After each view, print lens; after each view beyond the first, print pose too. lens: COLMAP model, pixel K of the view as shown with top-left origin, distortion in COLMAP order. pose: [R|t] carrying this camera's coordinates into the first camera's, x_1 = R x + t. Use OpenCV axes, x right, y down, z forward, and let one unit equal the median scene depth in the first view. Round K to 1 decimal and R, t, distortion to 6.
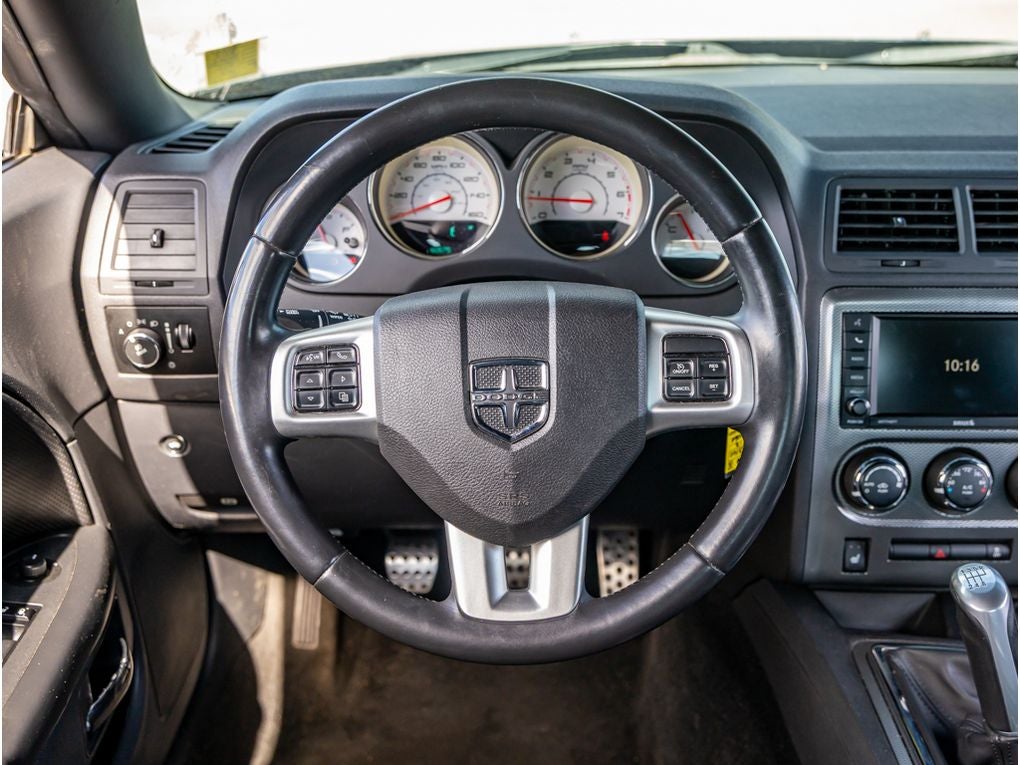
lens RADIAL K [[1119.2, 0, 510.0], [0, 1119.2, 379.1], [0, 0, 1]] dist [0.007400, 0.000000]
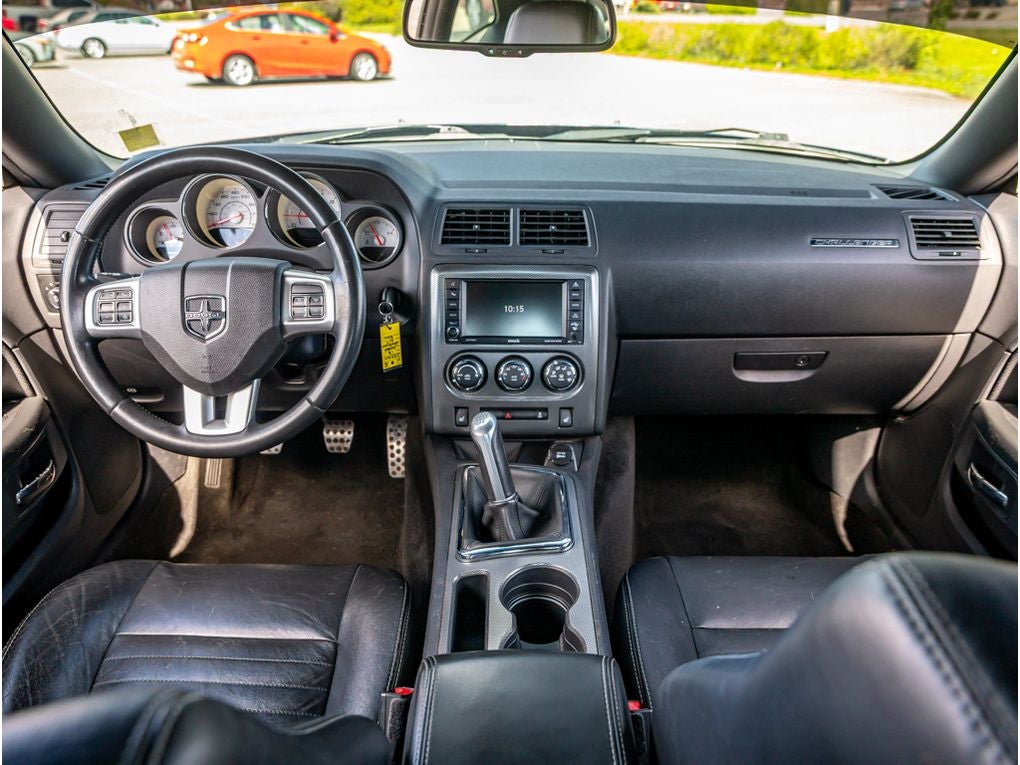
lens RADIAL K [[787.7, 0, 505.3], [0, 787.7, 383.3], [0, 0, 1]] dist [-0.015638, 0.024503]
pose [[0.999864, 0.004480, -0.015849, 0.412891], [-0.004030, 0.999590, 0.028344, 0.071180], [0.015969, -0.028277, 0.999473, -0.257084]]
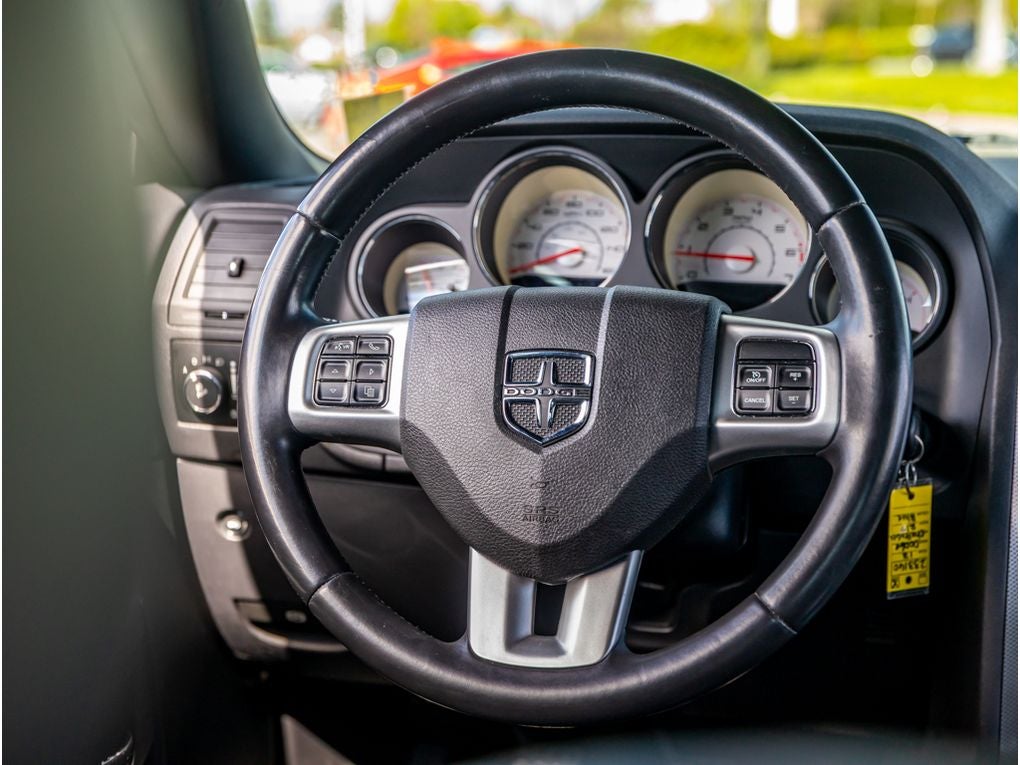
lens RADIAL K [[1650.1, 0, 511.4], [0, 1650.1, 377.3], [0, 0, 1]] dist [0.073574, 0.000000]
pose [[0.965528, 0.049162, -0.255614, 0.229886], [-0.108359, 0.968782, -0.222980, 0.224250], [0.236672, 0.242991, 0.940713, -0.152312]]
